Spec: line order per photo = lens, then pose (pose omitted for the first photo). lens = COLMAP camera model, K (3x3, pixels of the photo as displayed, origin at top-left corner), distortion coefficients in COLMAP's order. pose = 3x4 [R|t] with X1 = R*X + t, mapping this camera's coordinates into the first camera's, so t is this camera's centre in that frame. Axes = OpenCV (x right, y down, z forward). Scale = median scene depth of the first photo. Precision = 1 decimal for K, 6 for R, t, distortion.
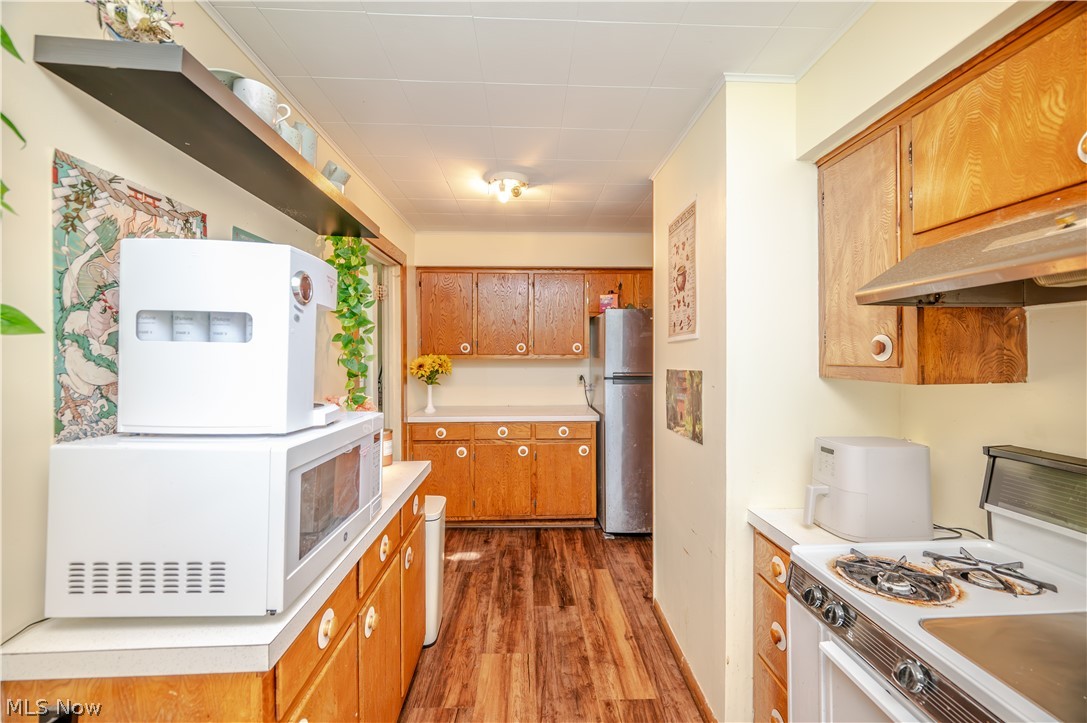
lens RADIAL K [[423.6, 0, 544.6], [0, 423.6, 354.8], [0, 0, 1]] dist [-0.000016, 0.000012]
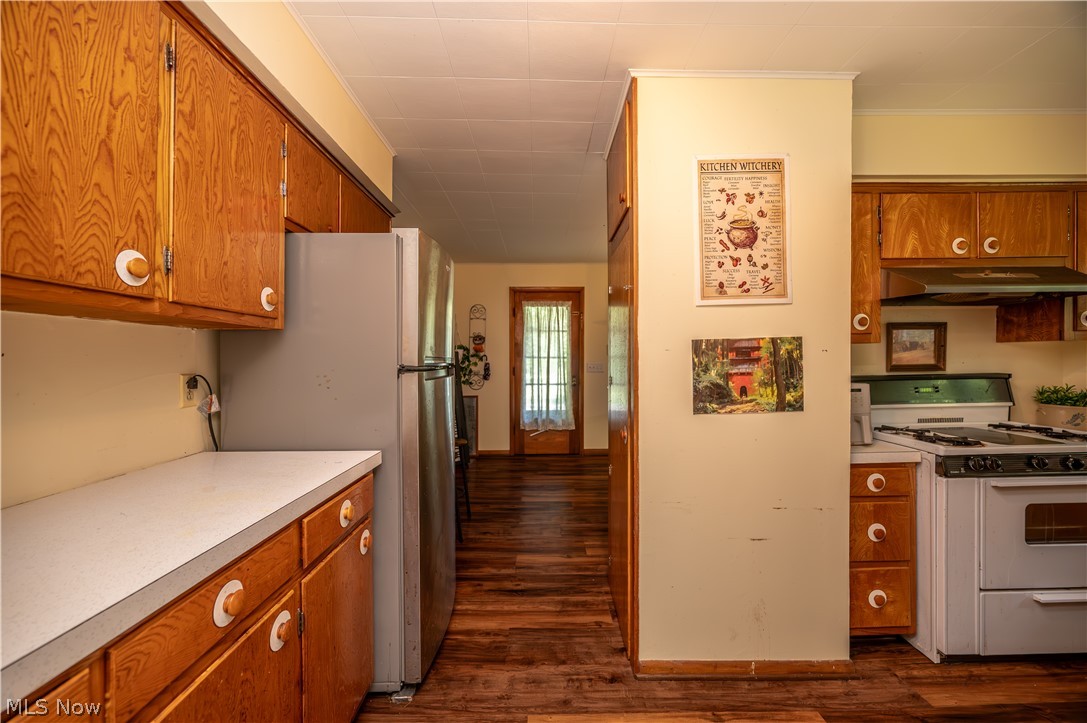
lens RADIAL K [[430.4, 0, 547.0], [0, 430.4, 361.5], [0, 0, 1]] dist [0.000369, 0.000141]
pose [[0.028444, -0.001790, 0.999594, -0.567964], [0.008715, 0.999961, 0.001543, 0.077096], [-0.999557, 0.008668, 0.028459, 1.362636]]
